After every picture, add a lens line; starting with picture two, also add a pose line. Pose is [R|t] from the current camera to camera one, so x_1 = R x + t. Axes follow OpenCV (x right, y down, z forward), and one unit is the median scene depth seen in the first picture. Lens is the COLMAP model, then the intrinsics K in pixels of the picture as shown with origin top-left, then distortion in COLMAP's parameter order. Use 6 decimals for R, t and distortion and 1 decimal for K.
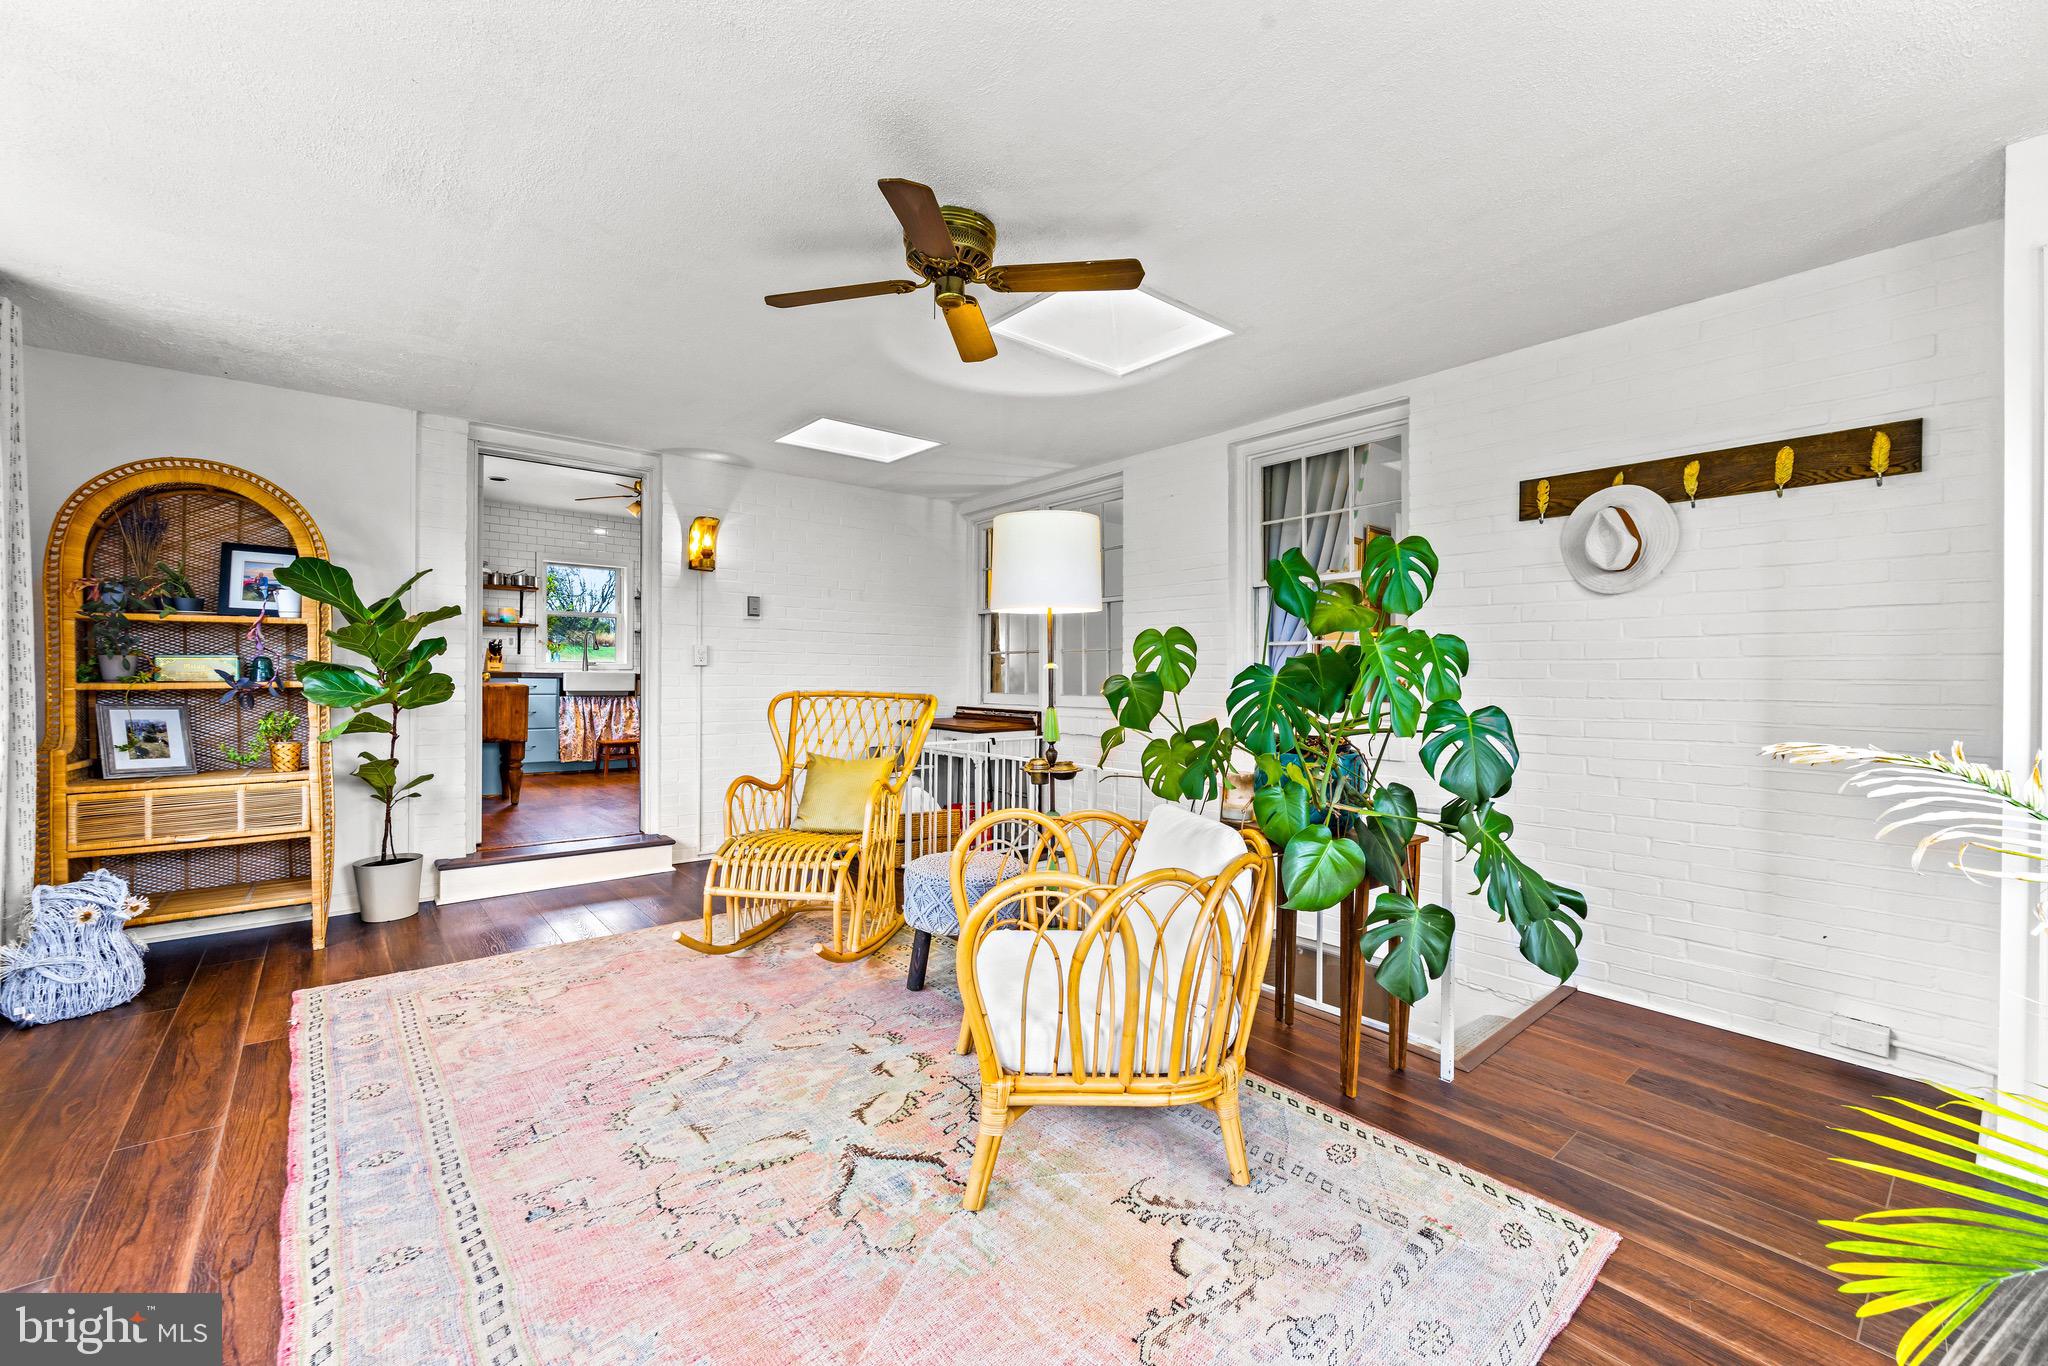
lens RADIAL K [[823.4, 0, 1017.8], [0, 823.4, 675.7], [0, 0, 1]] dist [-0.001136, -0.000148]
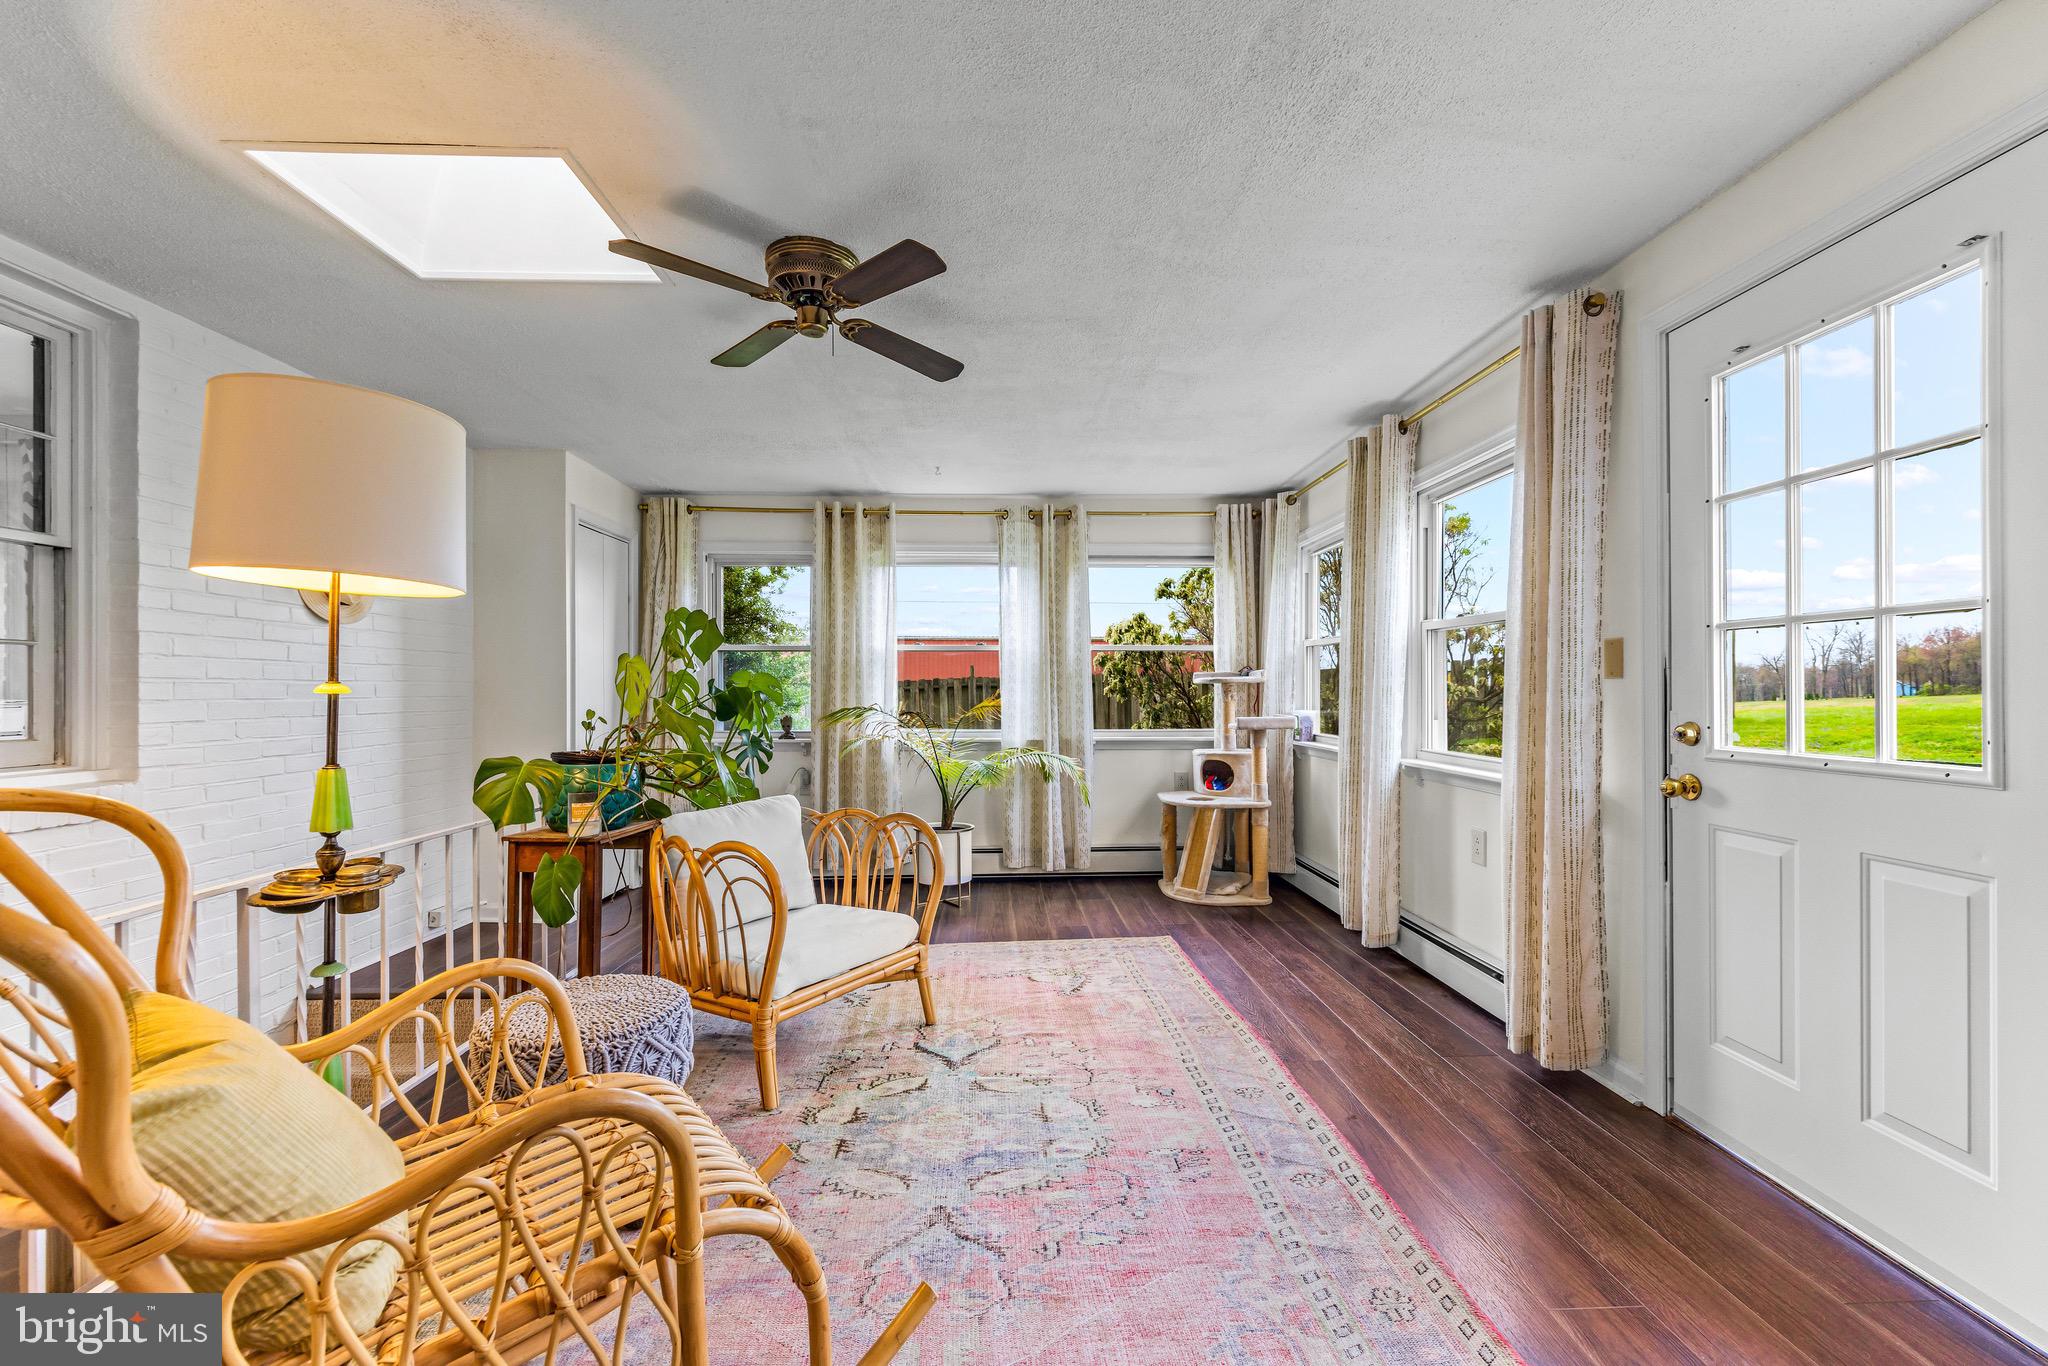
lens RADIAL K [[823.4, 0, 1017.8], [0, 823.4, 675.7], [0, 0, 1]] dist [-0.001136, -0.000148]
pose [[-0.784769, -0.003083, 0.619780, -1.044035], [-0.008602, 0.999945, -0.005919, -0.036139], [-0.619728, -0.009976, -0.784753, 1.891481]]
